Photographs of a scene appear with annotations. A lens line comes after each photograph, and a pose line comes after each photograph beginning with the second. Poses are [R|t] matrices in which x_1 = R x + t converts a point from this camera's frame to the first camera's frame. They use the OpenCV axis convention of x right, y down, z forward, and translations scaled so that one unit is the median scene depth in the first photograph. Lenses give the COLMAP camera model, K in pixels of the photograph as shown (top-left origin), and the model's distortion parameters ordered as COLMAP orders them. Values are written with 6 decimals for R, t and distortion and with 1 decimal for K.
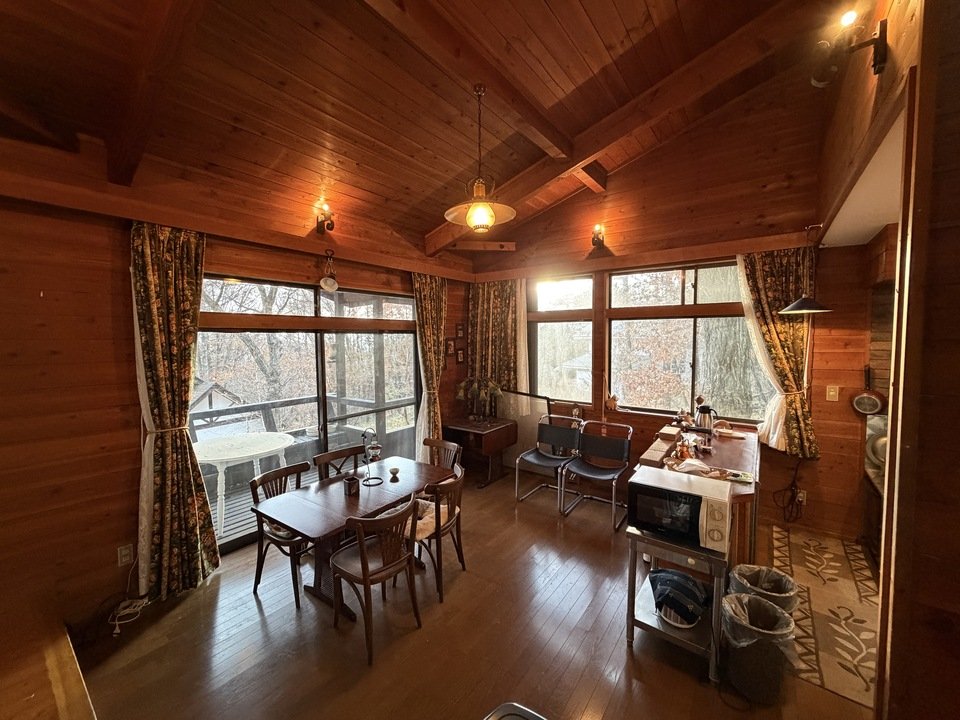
lens RADIAL K [[380.6, 0, 475.5], [0, 380.6, 358.6], [0, 0, 1]] dist [0.000557, 0.000020]
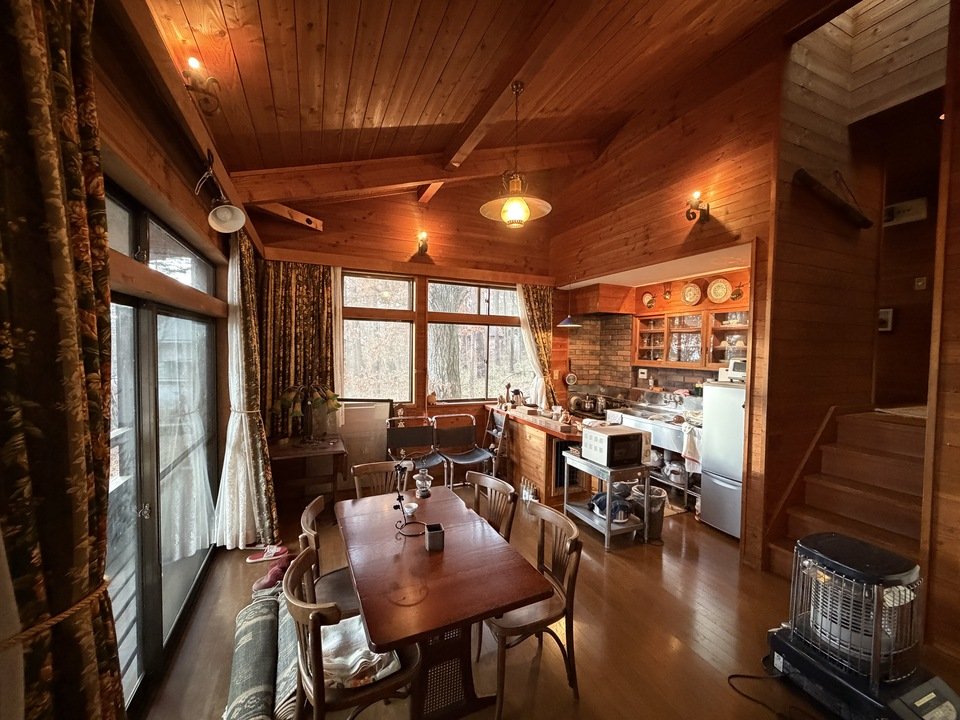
lens RADIAL K [[380.6, 0, 475.5], [0, 380.6, 358.6], [0, 0, 1]] dist [0.000557, 0.000020]
pose [[0.490736, -0.014738, 0.871184, -0.640884], [0.029252, 0.999572, 0.000432, 0.006508], [-0.870817, 0.025272, 0.490957, 0.426990]]
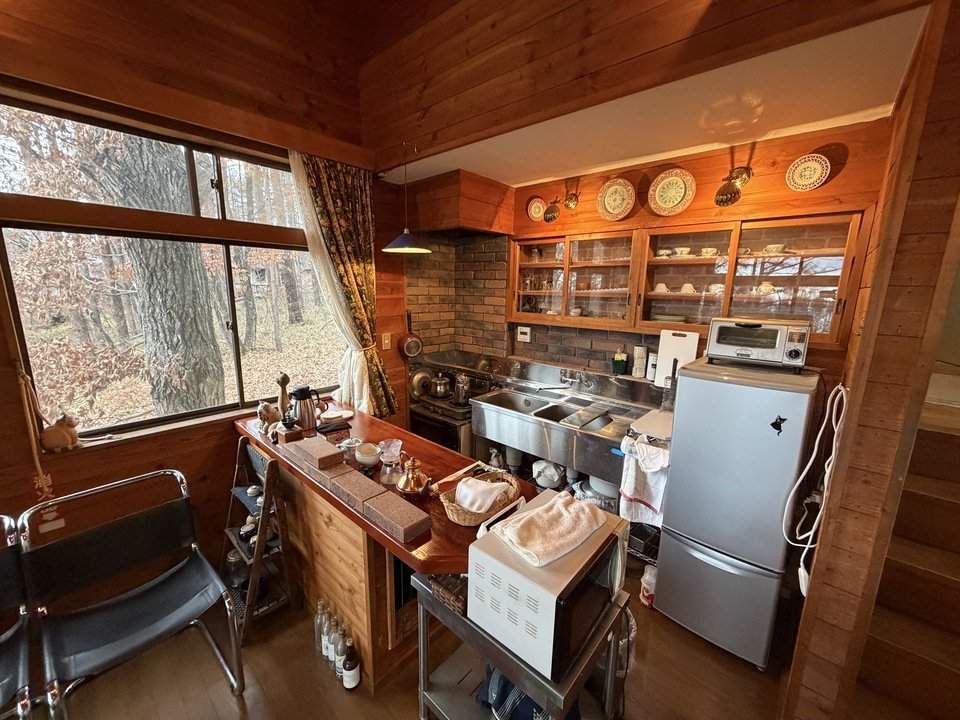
lens RADIAL K [[380.6, 0, 475.5], [0, 380.6, 358.6], [0, 0, 1]] dist [0.000557, 0.000020]
pose [[0.079668, -0.182278, 0.980014, 0.005139], [0.036941, 0.983004, 0.179831, -0.027481], [-0.996137, 0.021876, 0.085047, 0.621341]]
